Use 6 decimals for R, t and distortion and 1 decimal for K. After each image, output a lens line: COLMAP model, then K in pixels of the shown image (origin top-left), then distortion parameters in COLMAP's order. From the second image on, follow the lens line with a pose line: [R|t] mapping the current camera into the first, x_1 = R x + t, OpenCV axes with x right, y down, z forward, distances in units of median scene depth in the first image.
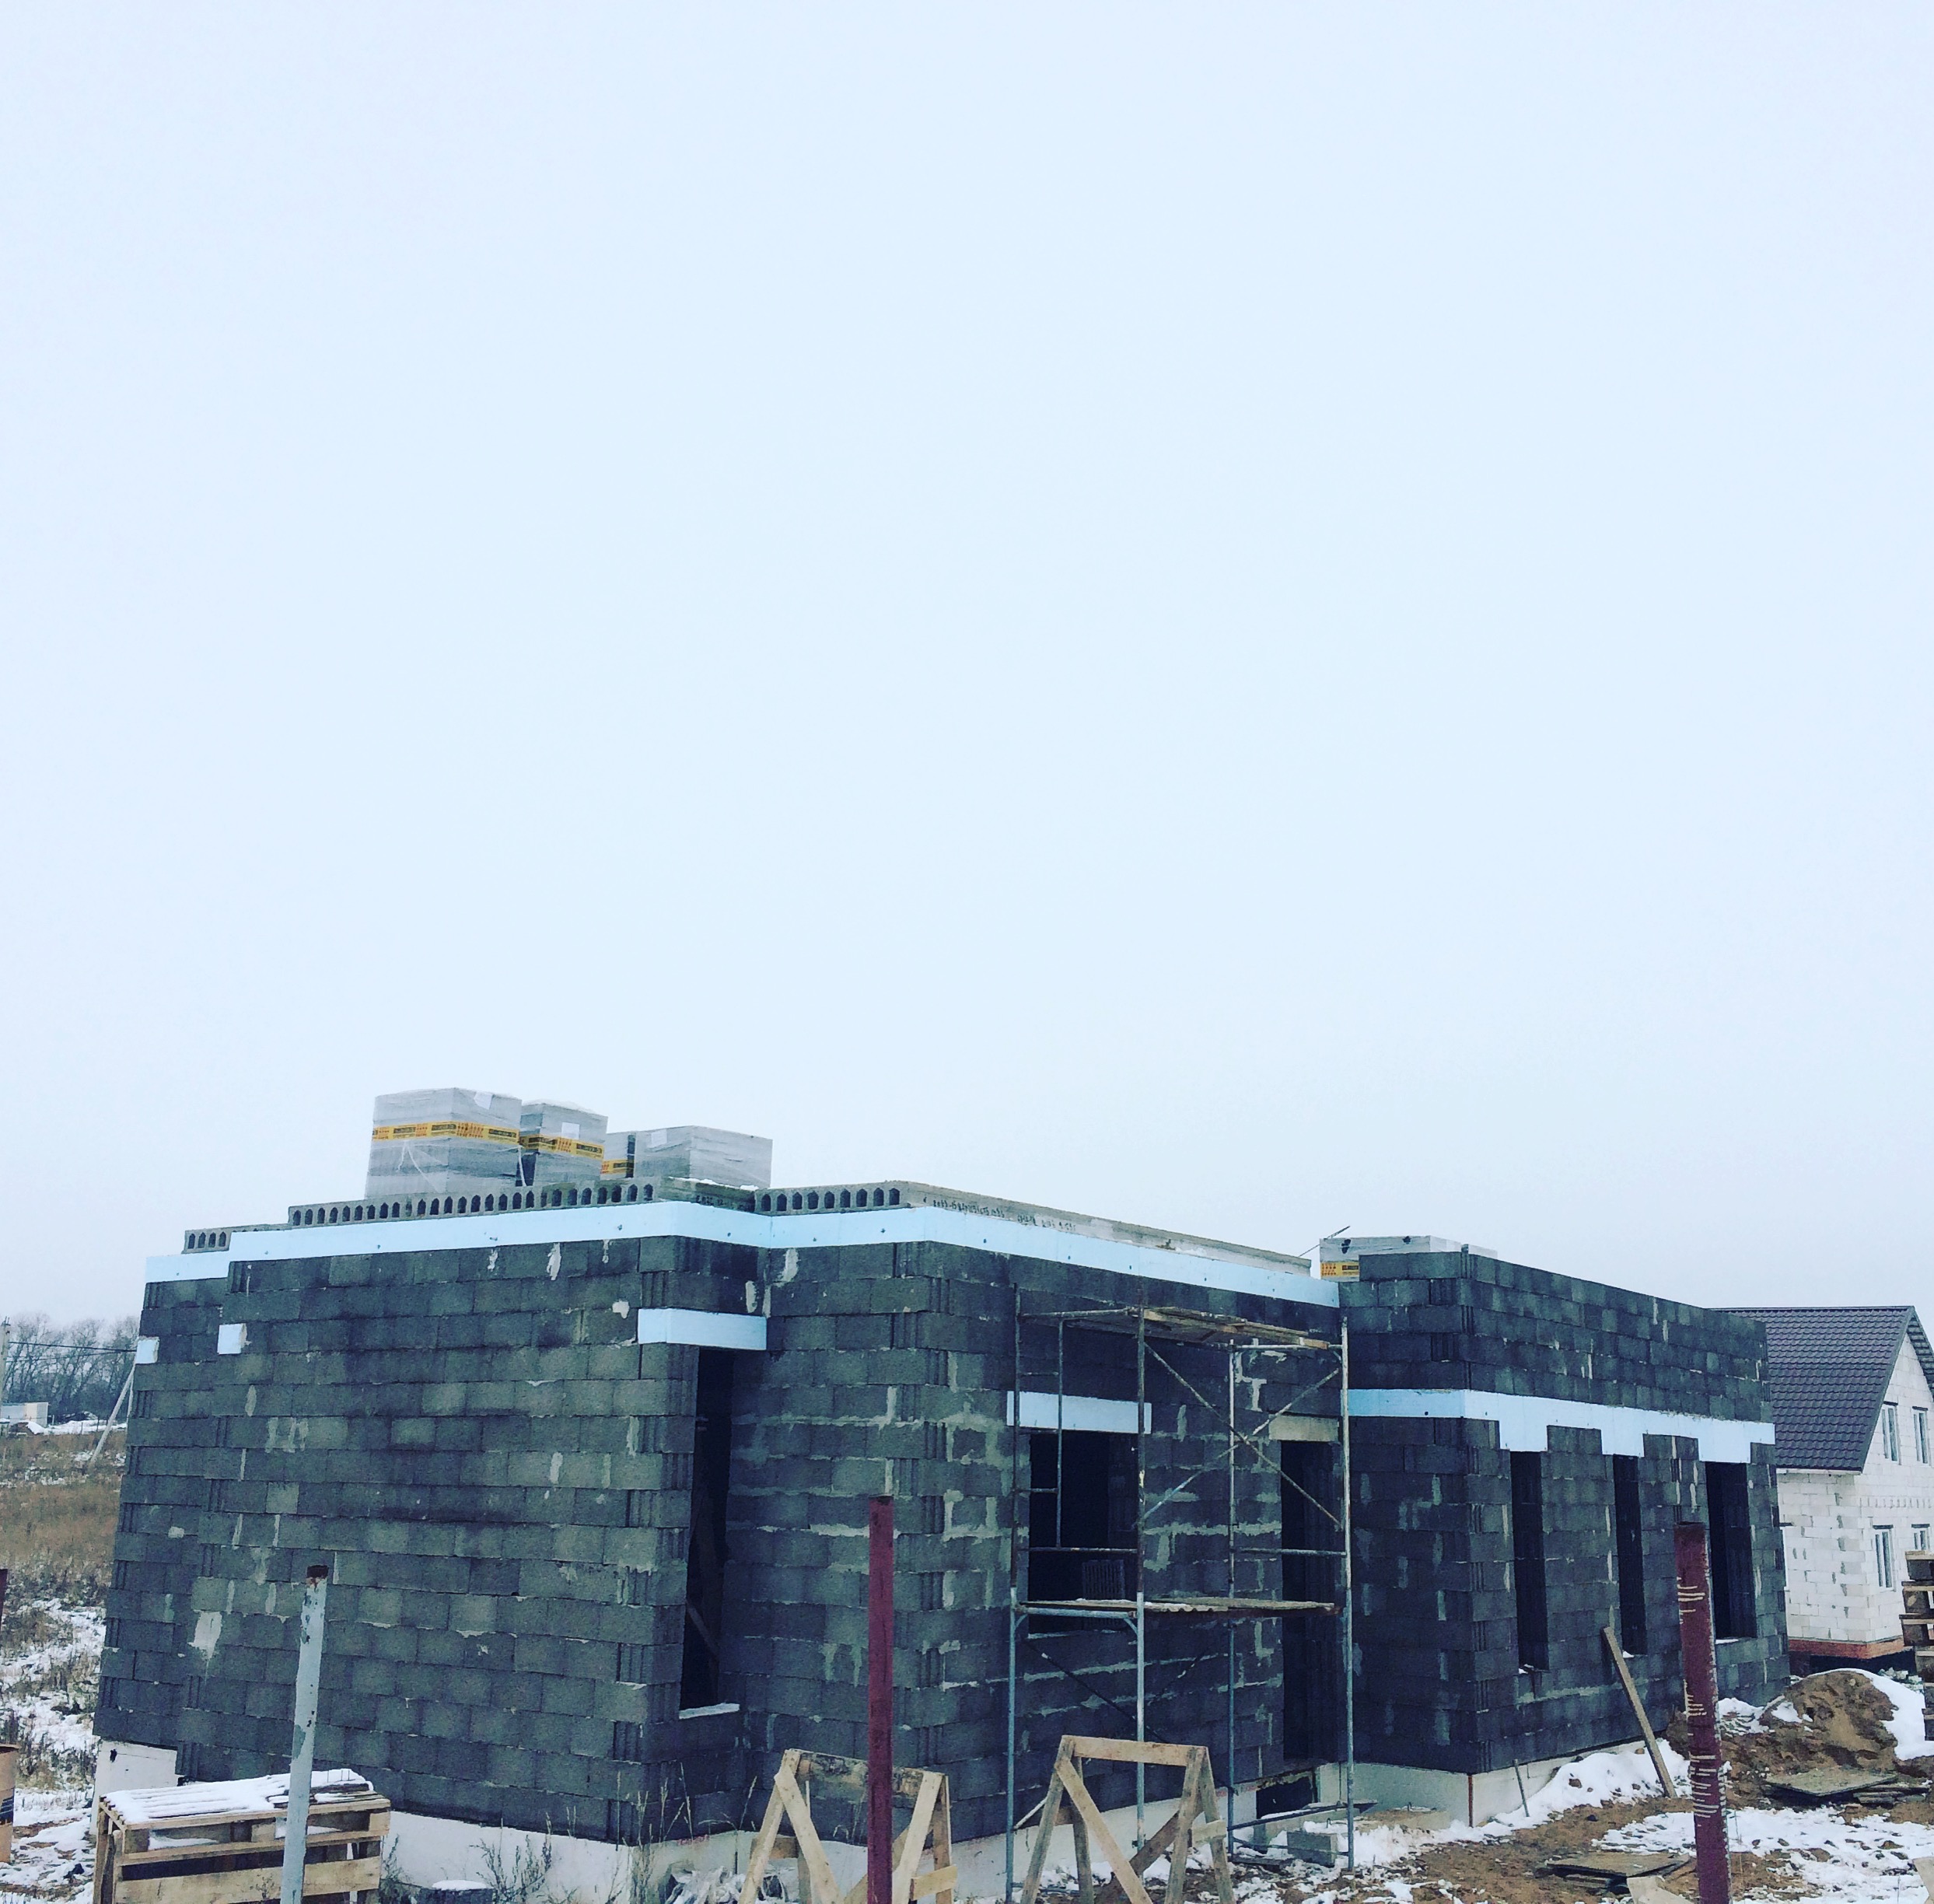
lens RADIAL K [[2152.1, 0, 966.9], [0, 2152.1, 954.6], [0, 0, 1]] dist [0.031089, 0.000000]
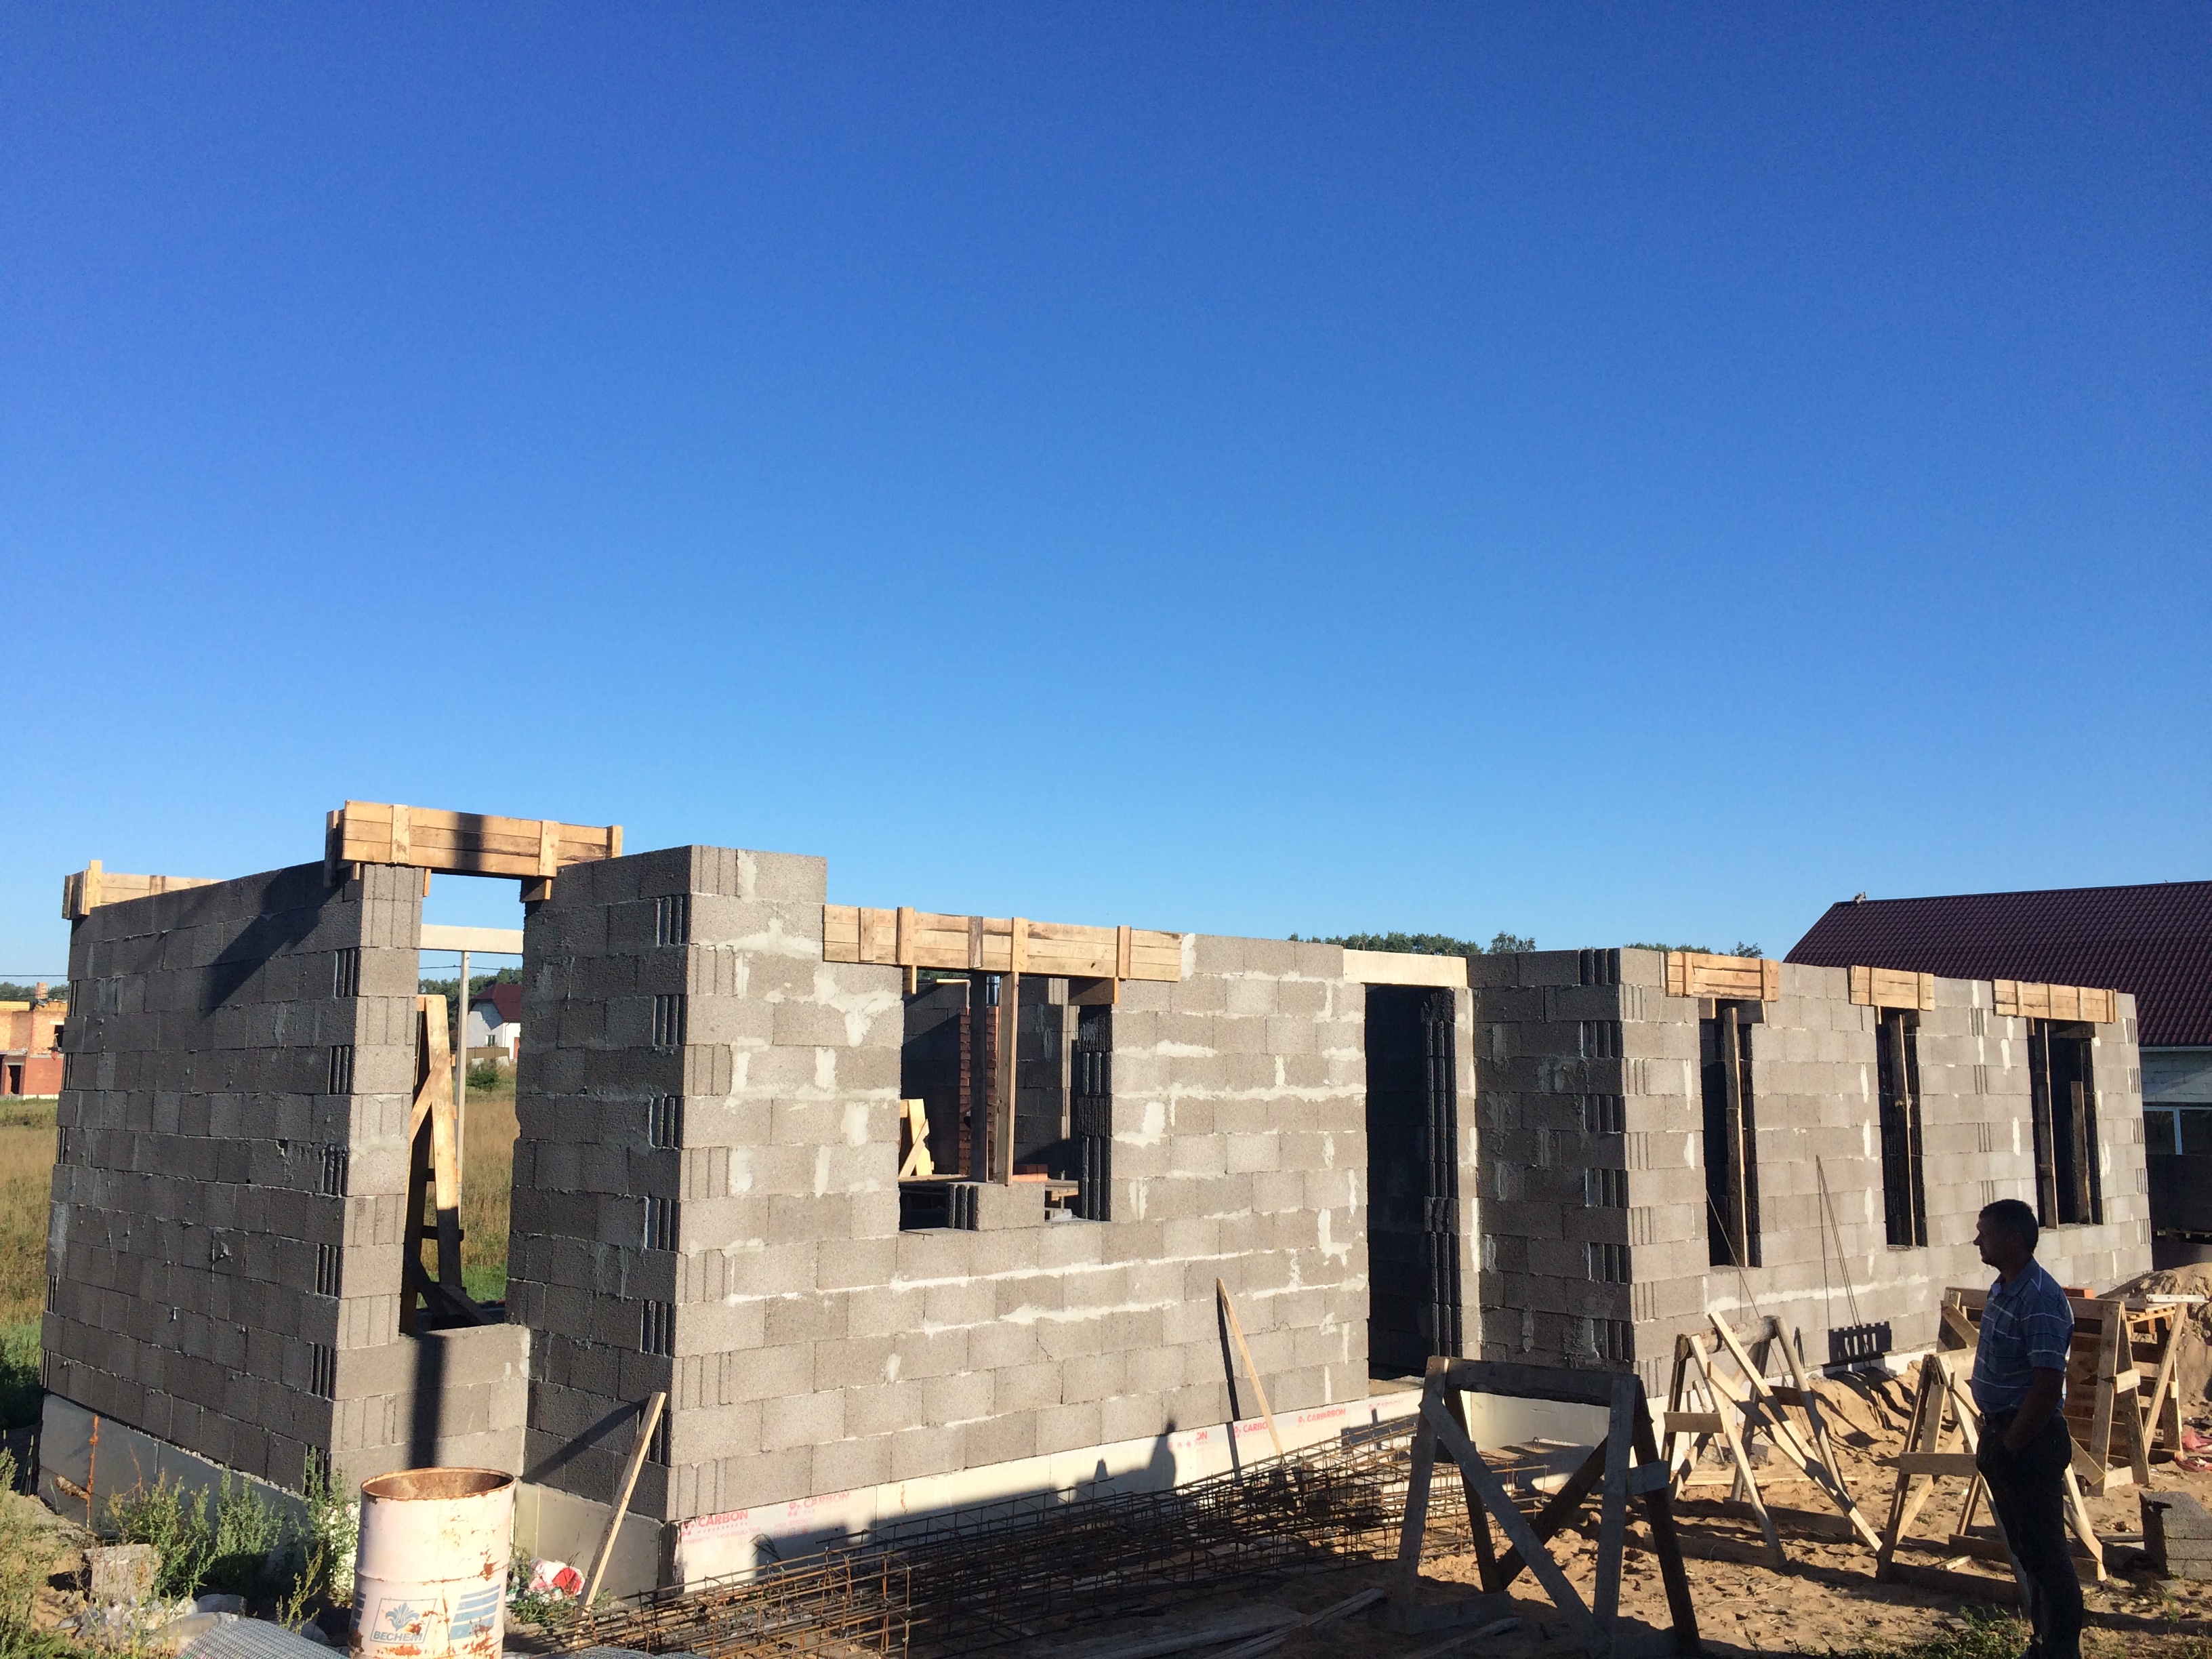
lens RADIAL K [[1880.0, 0, 1091.3], [0, 1880.0, 810.9], [0, 0, 1]] dist [0.029617, -0.009456]
pose [[0.978747, -0.047579, -0.199476, 0.231003], [0.065412, 0.994335, 0.083781, 0.123730], [0.194360, -0.095048, 0.976315, 0.399693]]
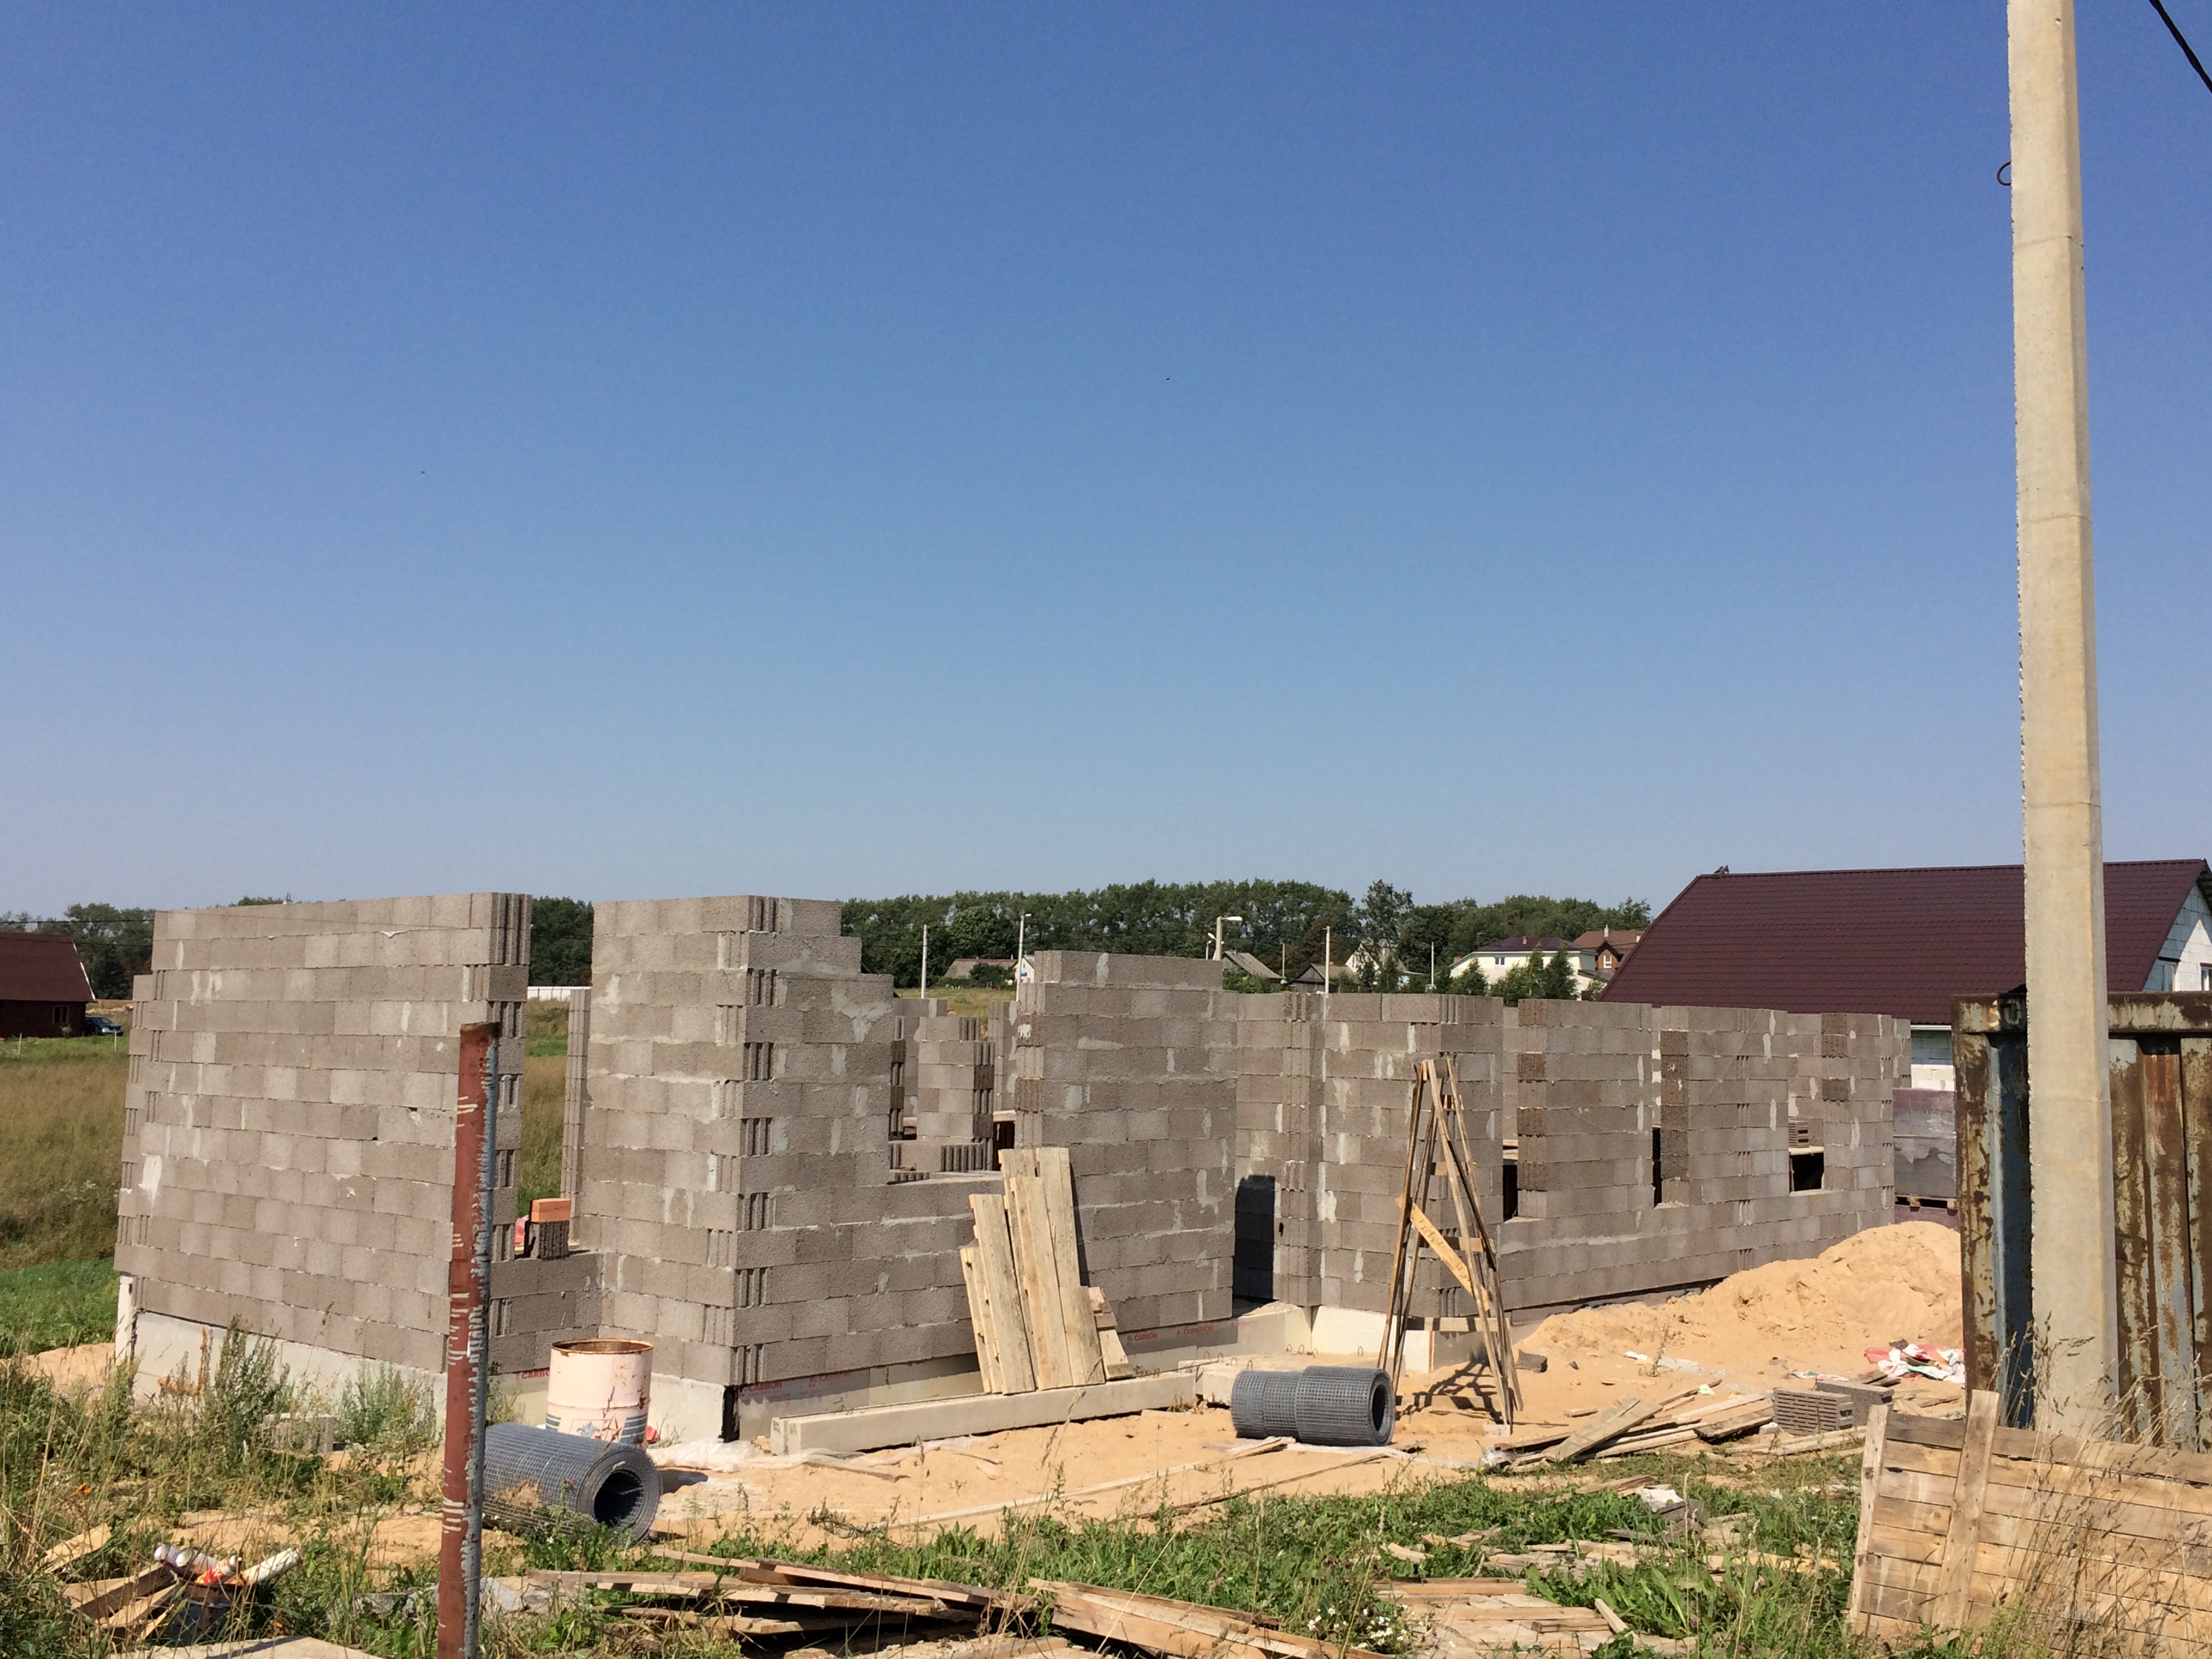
lens RADIAL K [[2126.7, 0, 1120.9], [0, 2126.7, 829.3], [0, 0, 1]] dist [0.022004, 0.000000]
pose [[0.993702, -0.014369, -0.111134, 0.246599], [0.029382, 0.990457, 0.134652, 0.028976], [0.108138, -0.137069, 0.984641, 0.077497]]
